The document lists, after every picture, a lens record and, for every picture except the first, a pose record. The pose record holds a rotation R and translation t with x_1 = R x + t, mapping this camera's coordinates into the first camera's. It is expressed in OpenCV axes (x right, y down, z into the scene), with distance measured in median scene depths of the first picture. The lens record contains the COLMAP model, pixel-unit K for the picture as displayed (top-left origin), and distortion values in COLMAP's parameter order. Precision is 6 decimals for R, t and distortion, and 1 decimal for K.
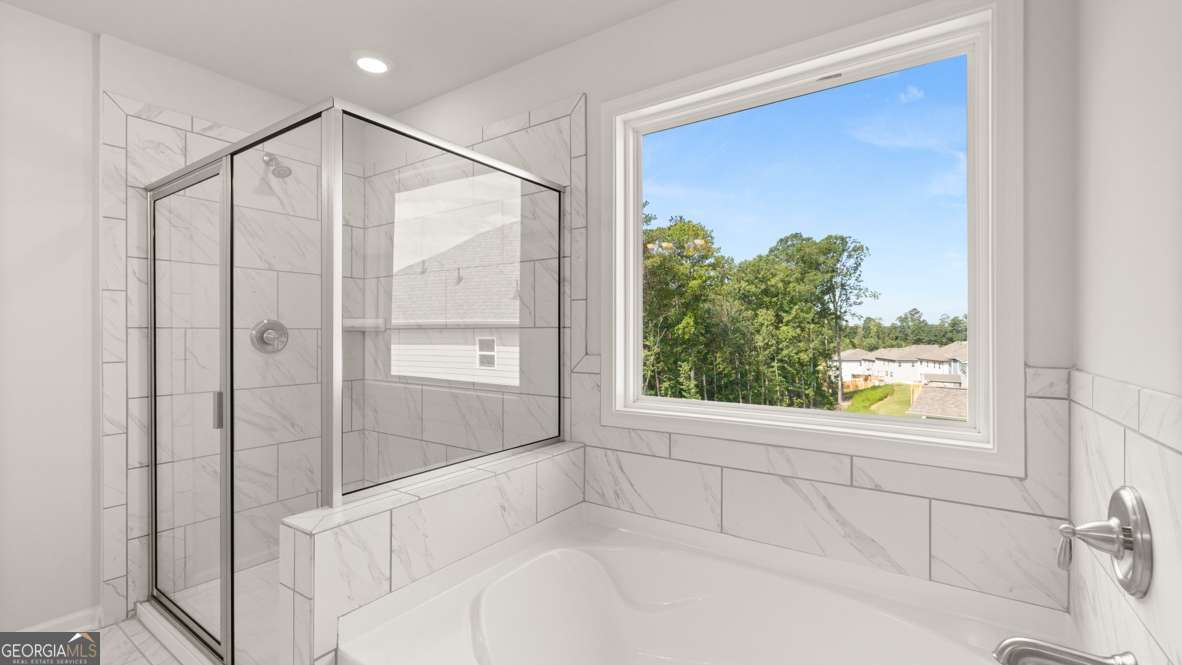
lens RADIAL K [[474.7, 0, 640.8], [0, 474.7, 335.5], [0, 0, 1]] dist [0.001707, 0.000050]
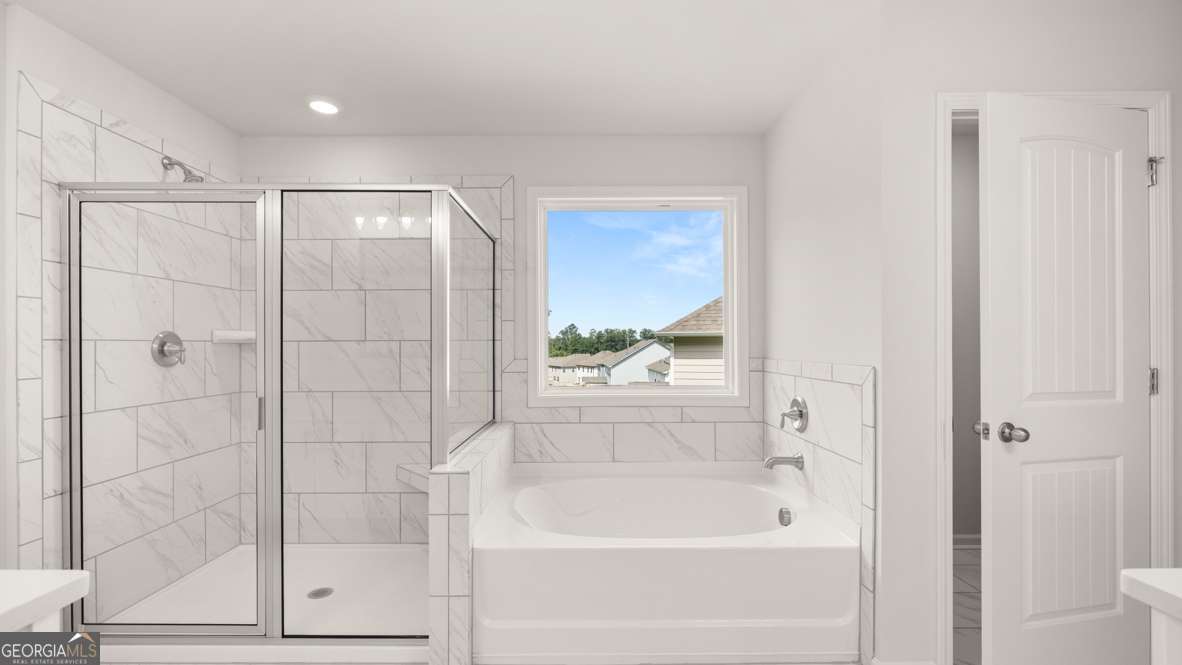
lens RADIAL K [[471.4, 0, 590.7], [0, 471.4, 346.7], [0, 0, 1]] dist [-0.001627, 0.000046]
pose [[0.829400, -0.005991, 0.558623, -0.704894], [0.006457, 0.999979, 0.001138, 0.002288], [-0.558618, 0.002663, 0.829421, -0.295130]]
